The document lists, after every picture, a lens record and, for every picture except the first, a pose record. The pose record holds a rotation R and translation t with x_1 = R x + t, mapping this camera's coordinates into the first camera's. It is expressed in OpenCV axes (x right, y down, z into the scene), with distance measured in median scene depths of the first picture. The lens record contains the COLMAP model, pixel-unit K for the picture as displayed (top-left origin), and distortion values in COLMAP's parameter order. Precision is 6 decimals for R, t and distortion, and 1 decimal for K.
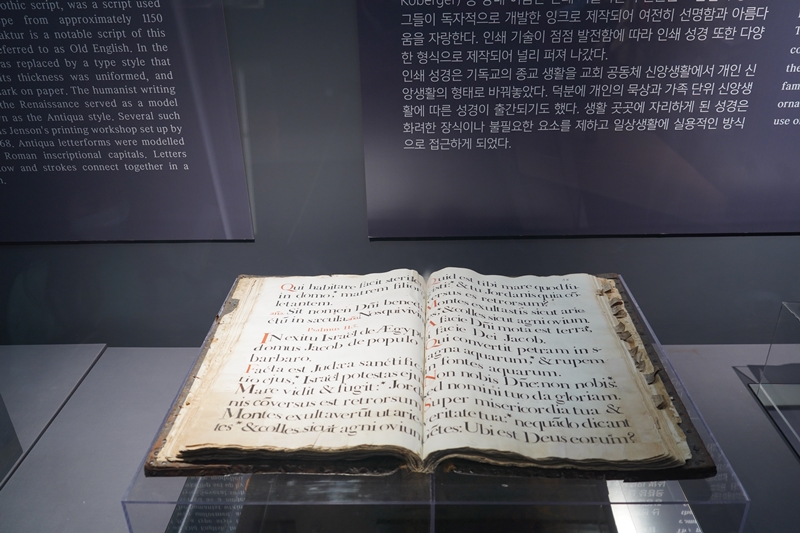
lens RADIAL K [[667.1, 0, 400.1], [0, 667.1, 266.2], [0, 0, 1]] dist [-0.002794, -0.000772]
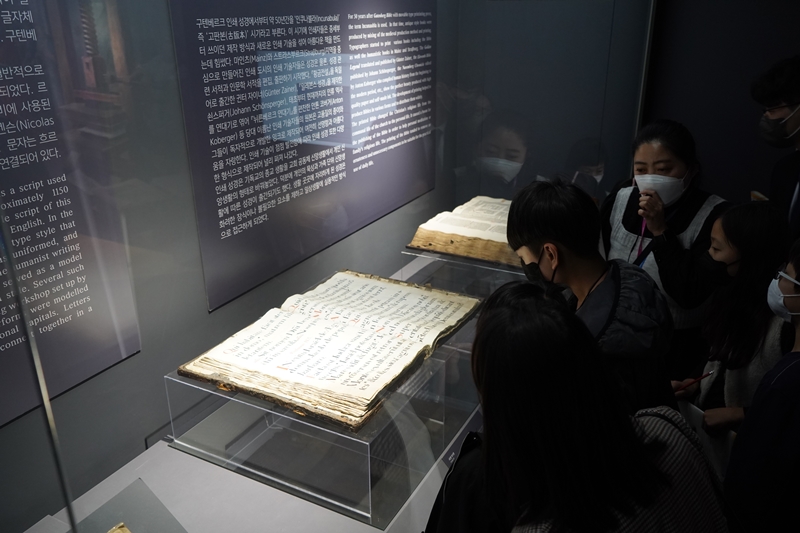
lens RADIAL K [[667.1, 0, 400.3], [0, 667.1, 267.3], [0, 0, 1]] dist [-0.002794, -0.000772]
pose [[0.451483, -0.315982, 0.834457, -1.085645], [0.408892, 0.904489, 0.121270, -0.144917], [-0.793077, 0.286451, 0.537564, -0.058792]]
